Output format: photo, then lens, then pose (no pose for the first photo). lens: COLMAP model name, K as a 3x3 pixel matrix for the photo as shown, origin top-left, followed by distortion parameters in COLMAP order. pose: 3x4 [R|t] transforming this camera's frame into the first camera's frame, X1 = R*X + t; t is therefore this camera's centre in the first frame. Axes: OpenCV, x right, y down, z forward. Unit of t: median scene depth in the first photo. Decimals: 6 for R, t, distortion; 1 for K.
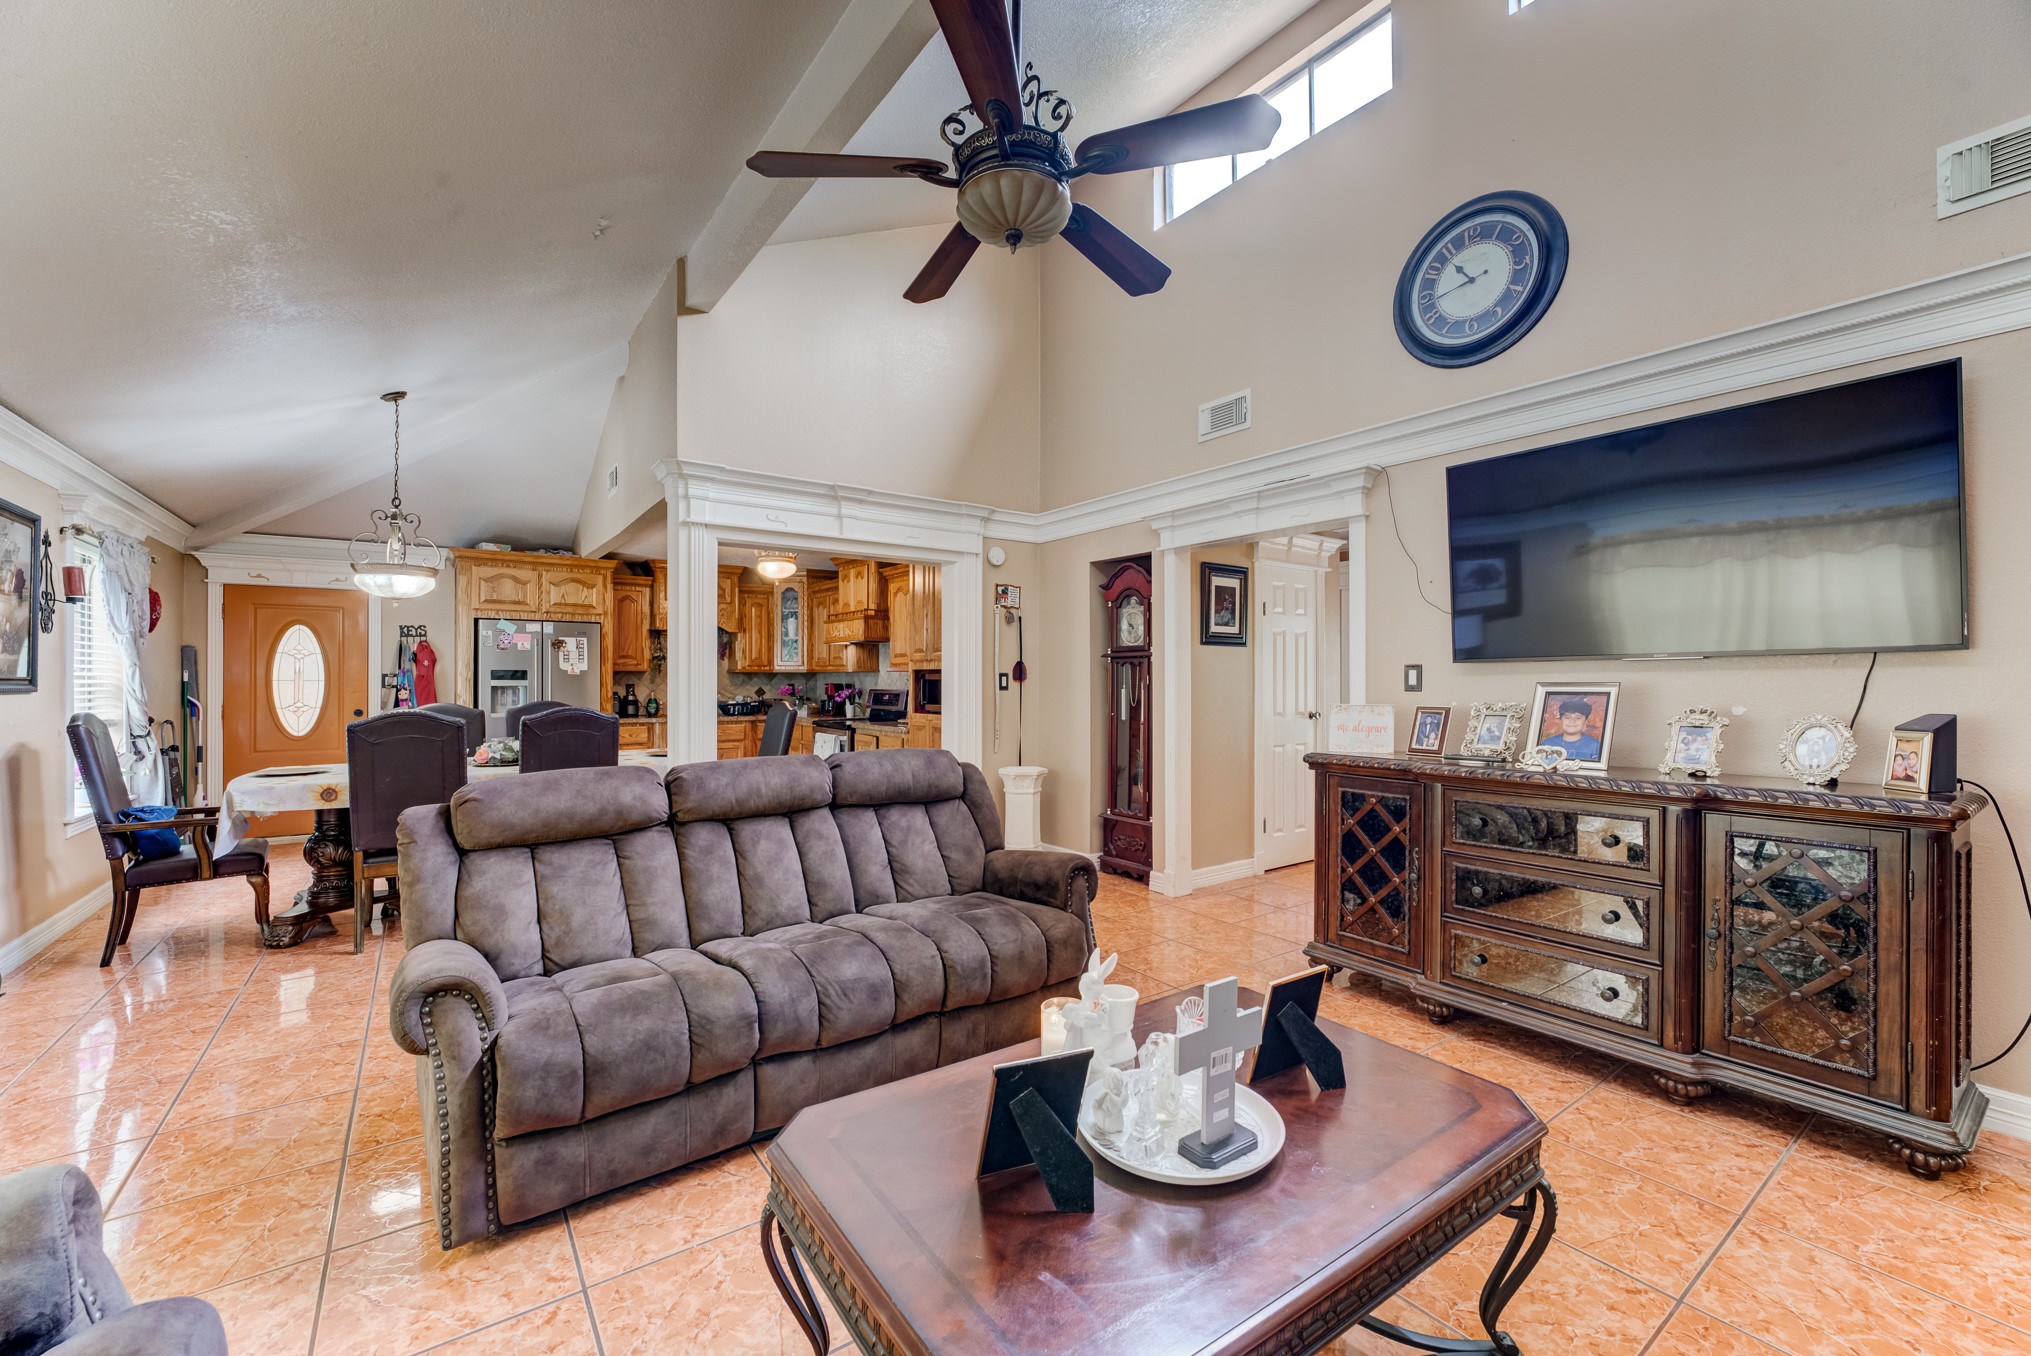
lens RADIAL K [[826.5, 0, 1019.2], [0, 826.5, 686.2], [0, 0, 1]] dist [-0.016521, -0.000327]
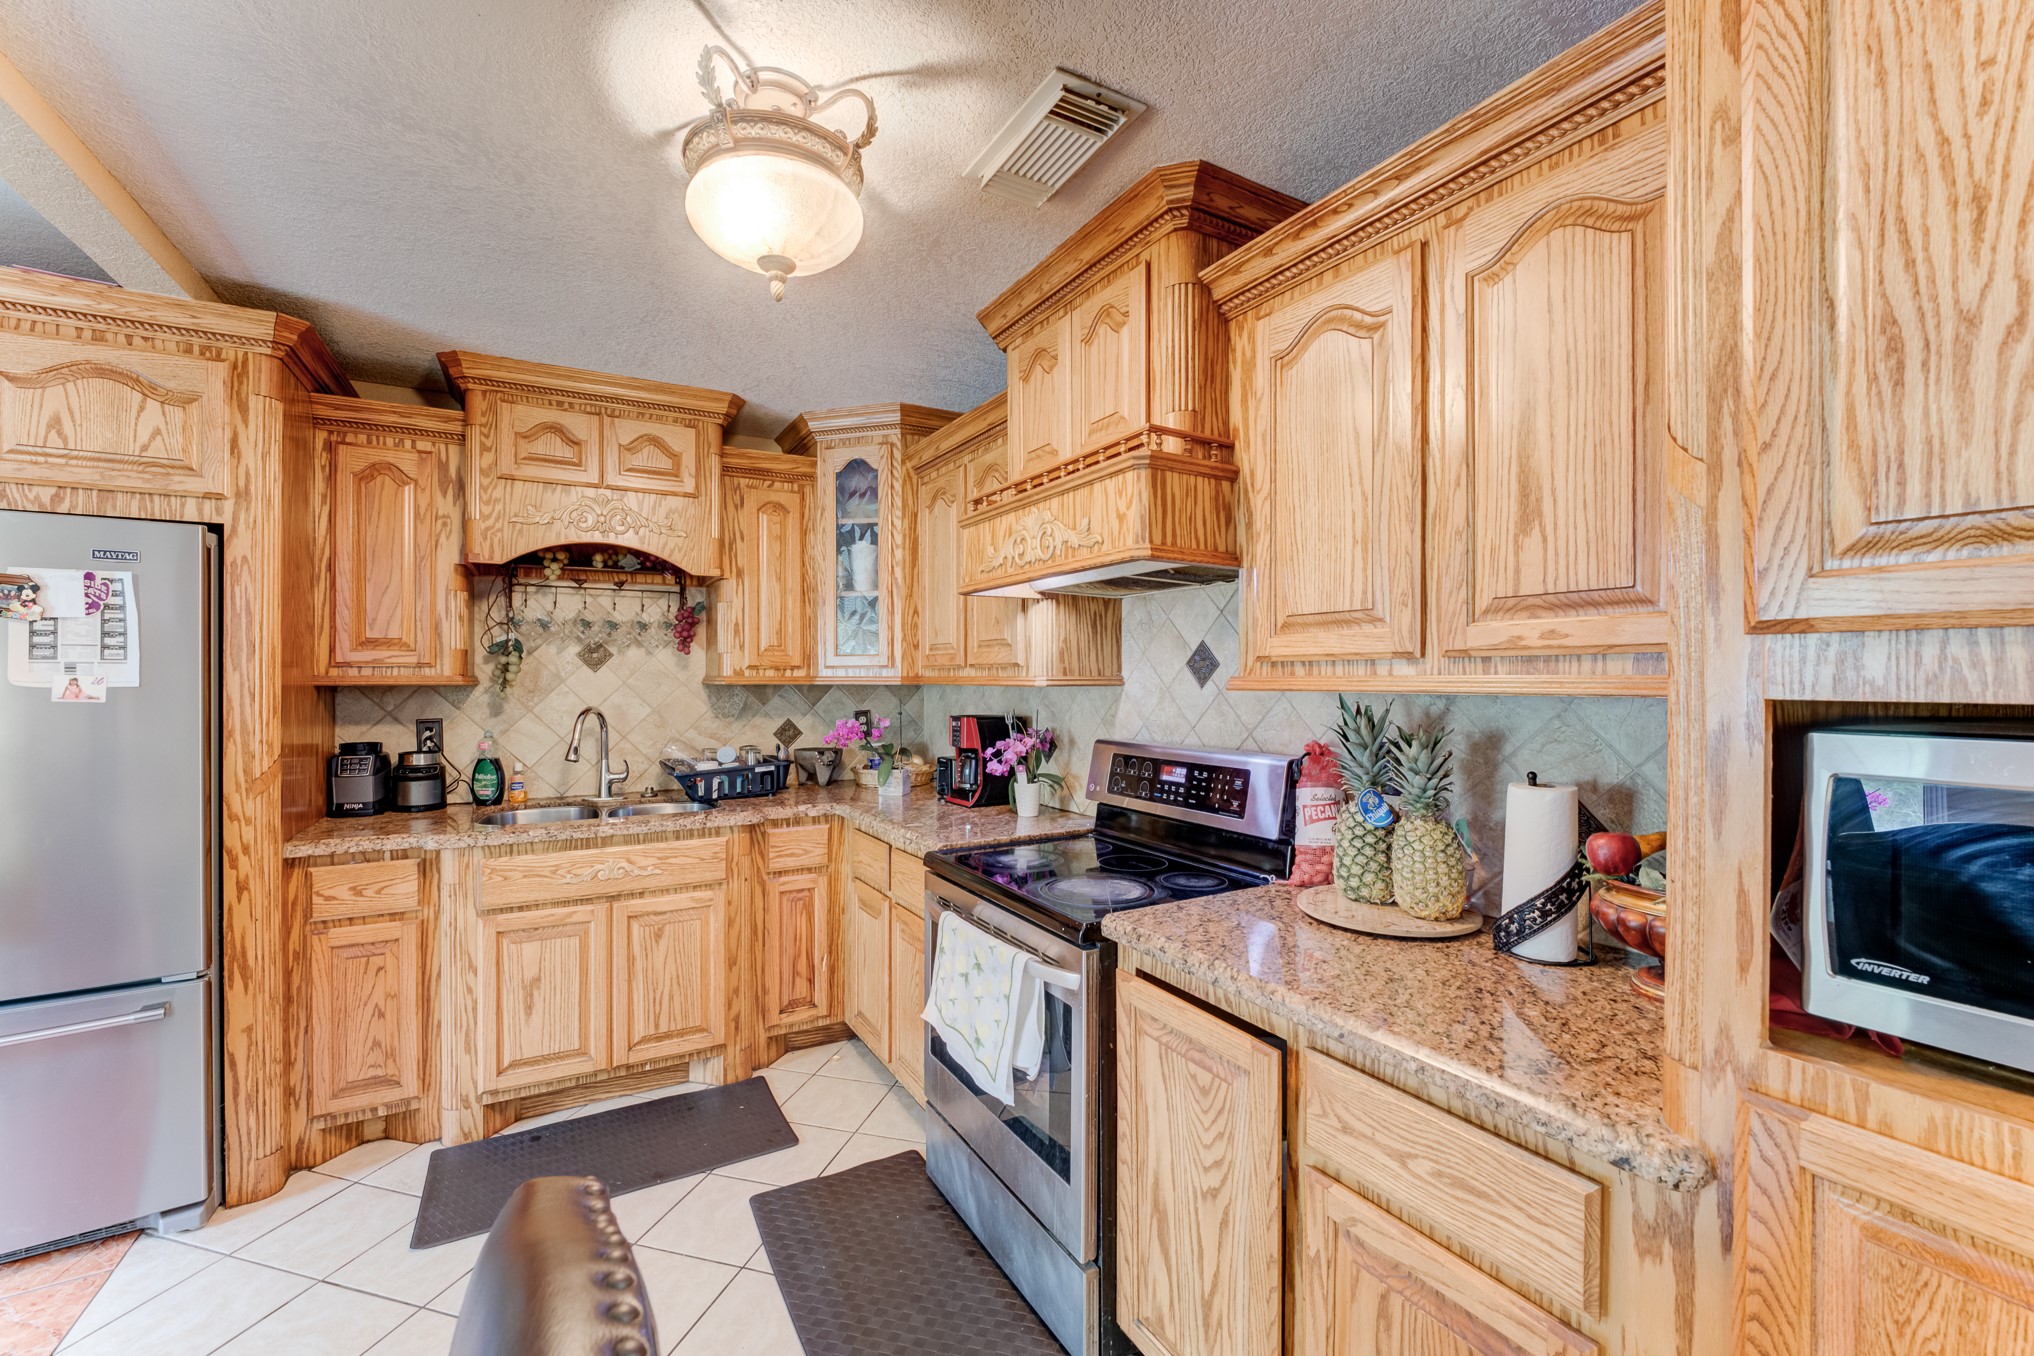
lens RADIAL K [[827.7, 0, 1020.7], [0, 827.7, 686.2], [0, 0, 1]] dist [-0.016521, -0.000327]
pose [[0.995128, -0.002123, -0.098572, -0.174524], [0.002290, 0.999996, 0.001577, -0.017358], [0.098568, -0.001795, 0.995129, 0.661493]]
